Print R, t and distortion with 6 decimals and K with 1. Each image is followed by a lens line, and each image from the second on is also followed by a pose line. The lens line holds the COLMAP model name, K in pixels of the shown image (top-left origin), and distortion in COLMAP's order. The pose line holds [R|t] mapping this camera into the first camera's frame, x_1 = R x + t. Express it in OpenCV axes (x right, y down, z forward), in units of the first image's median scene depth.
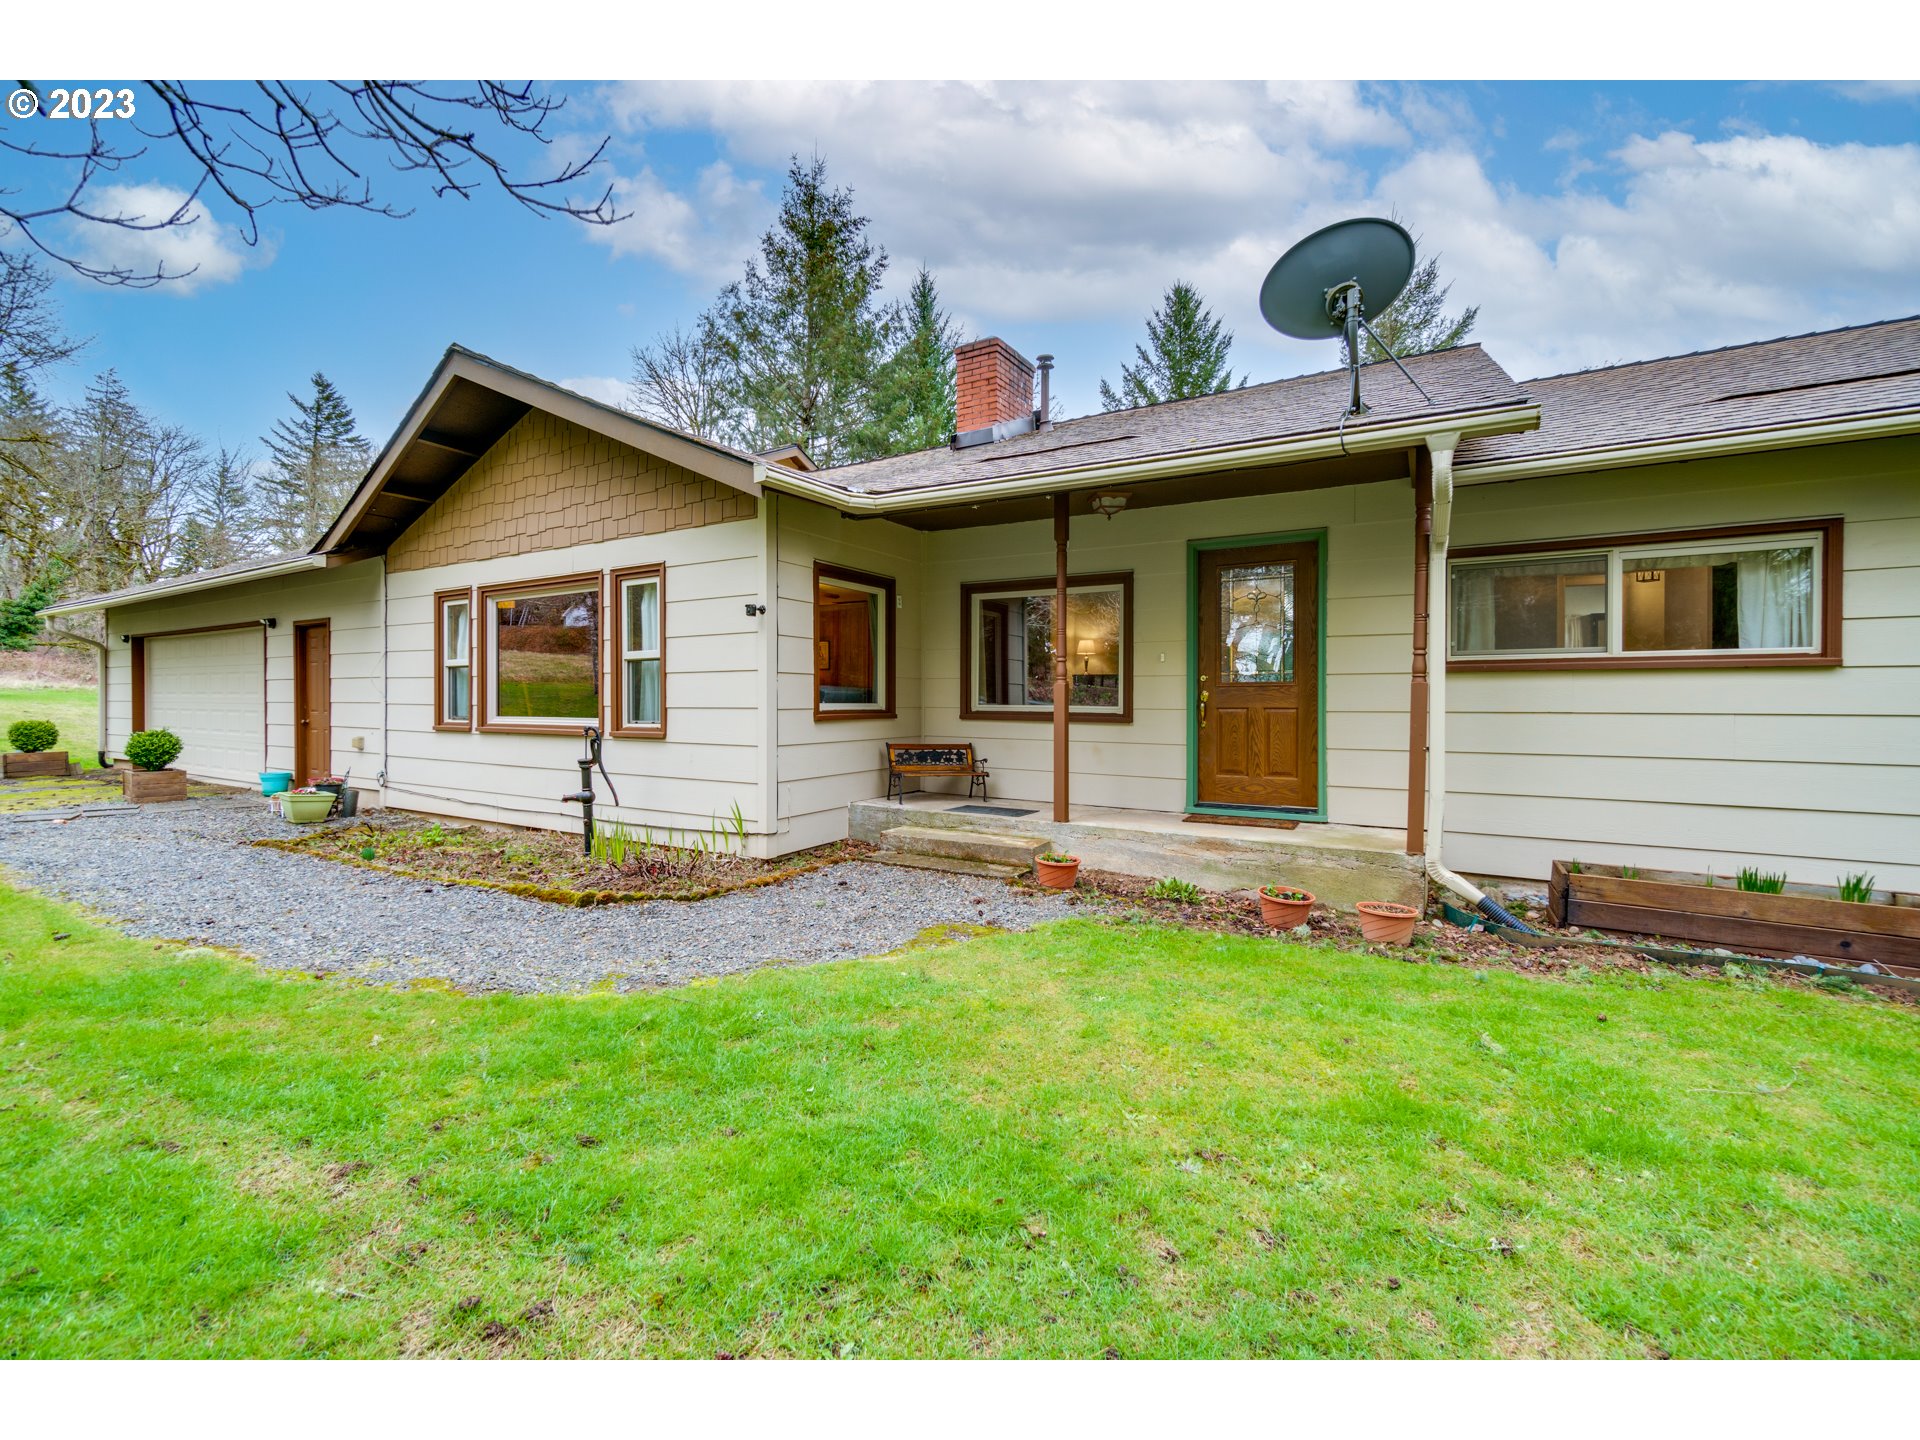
lens RADIAL K [[830.1, 0, 941.6], [0, 830.1, 710.8], [0, 0, 1]] dist [-0.002616, -0.000850]
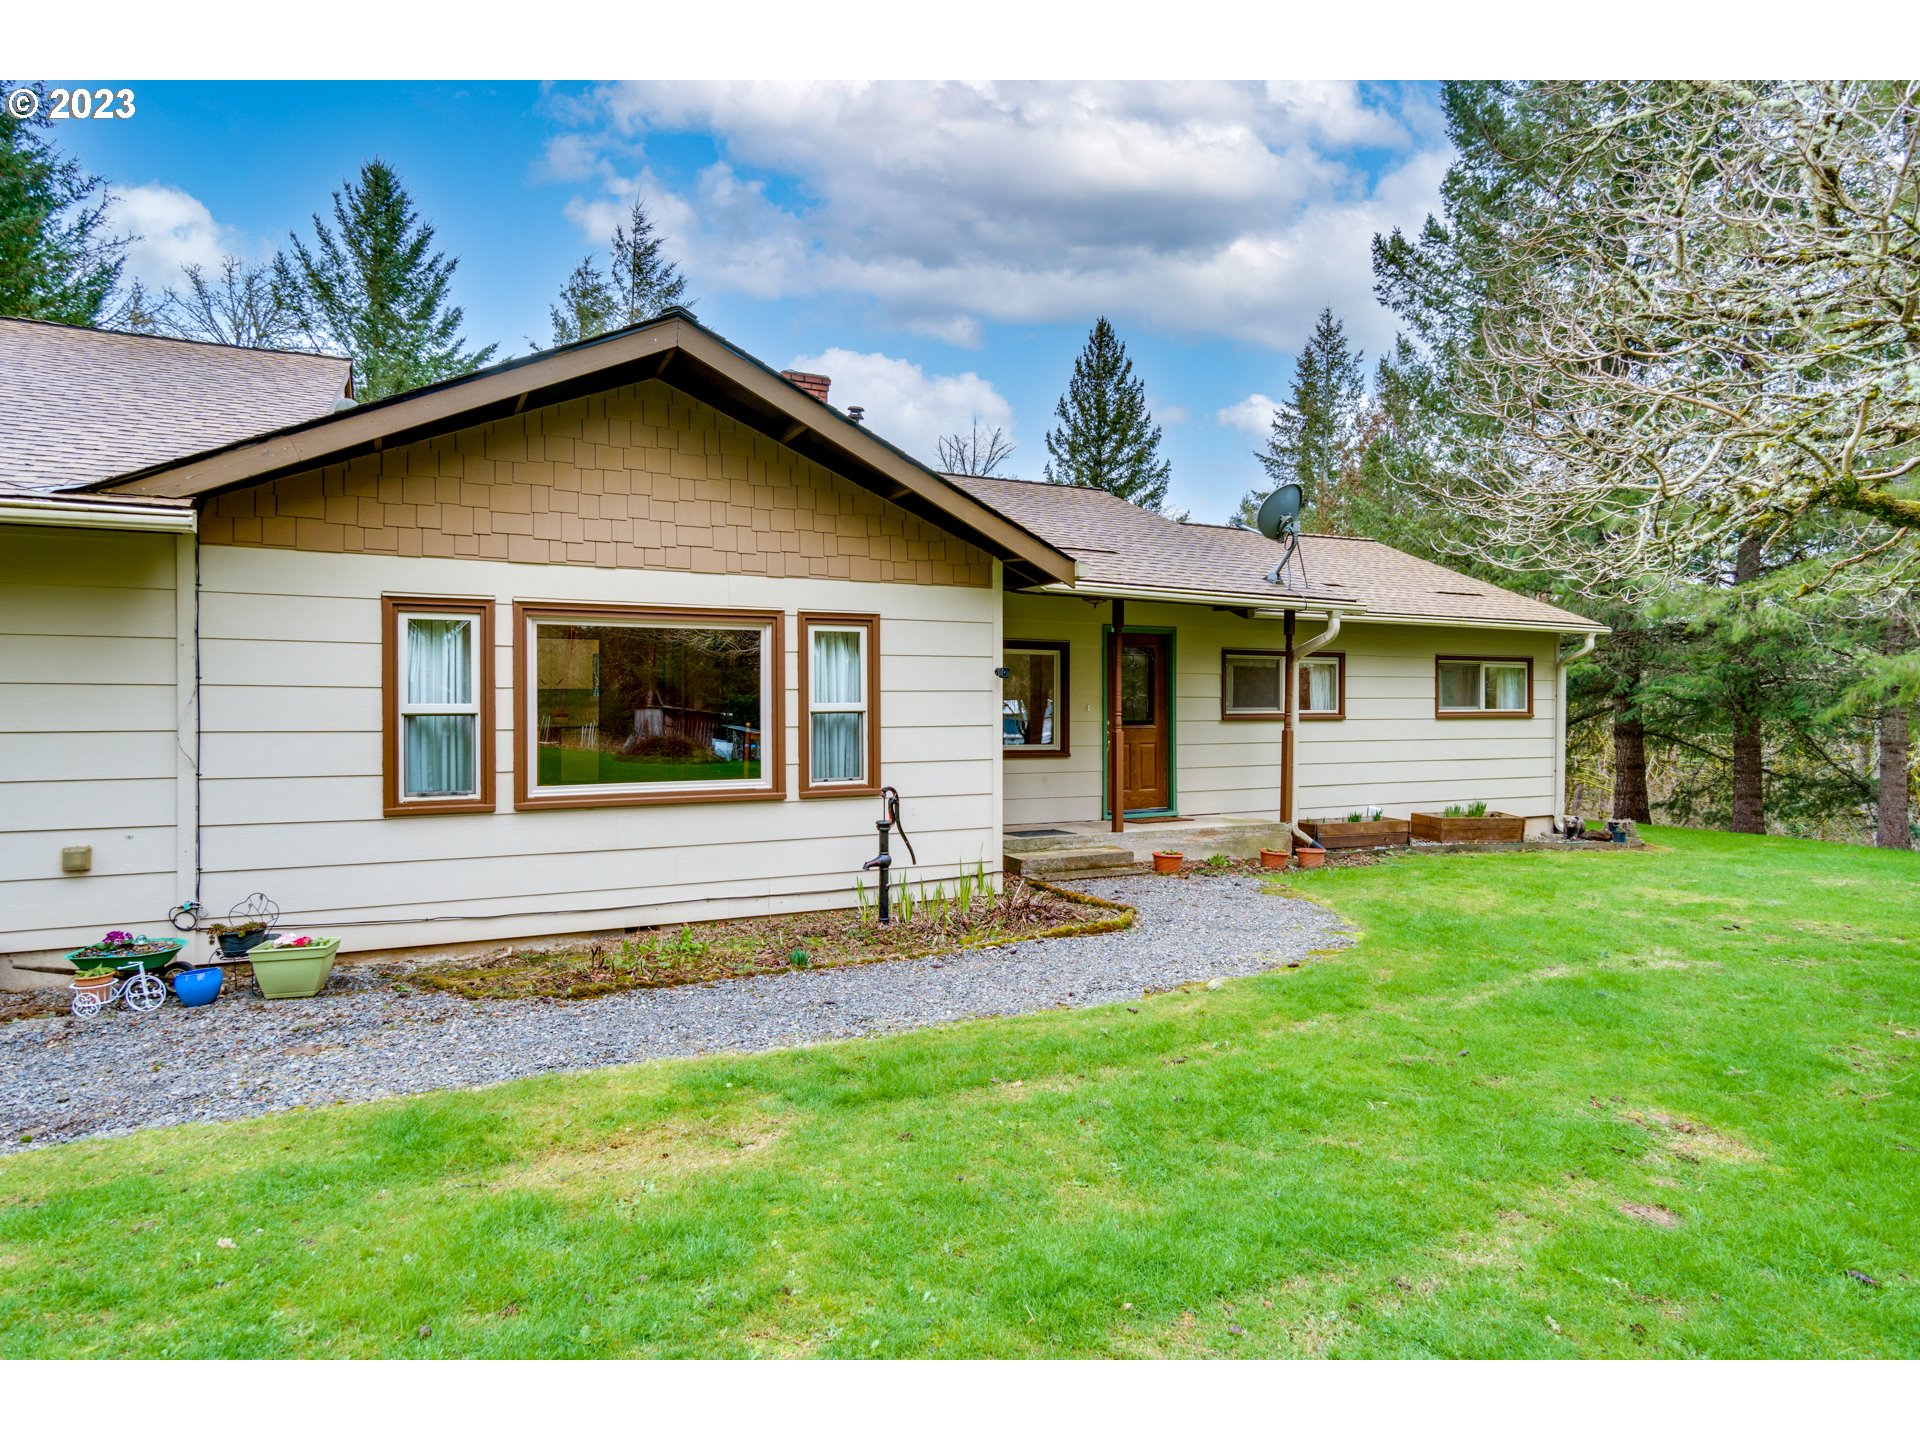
lens RADIAL K [[1064.0, 0, 961.1], [0, 1064.0, 706.1], [0, 0, 1]] dist [-0.019610, -0.000713]
pose [[0.525499, -0.004311, 0.850784, -1.374893], [0.010261, 0.999947, -0.001271, -0.069530], [-0.850733, 0.009398, 0.525515, 0.270253]]
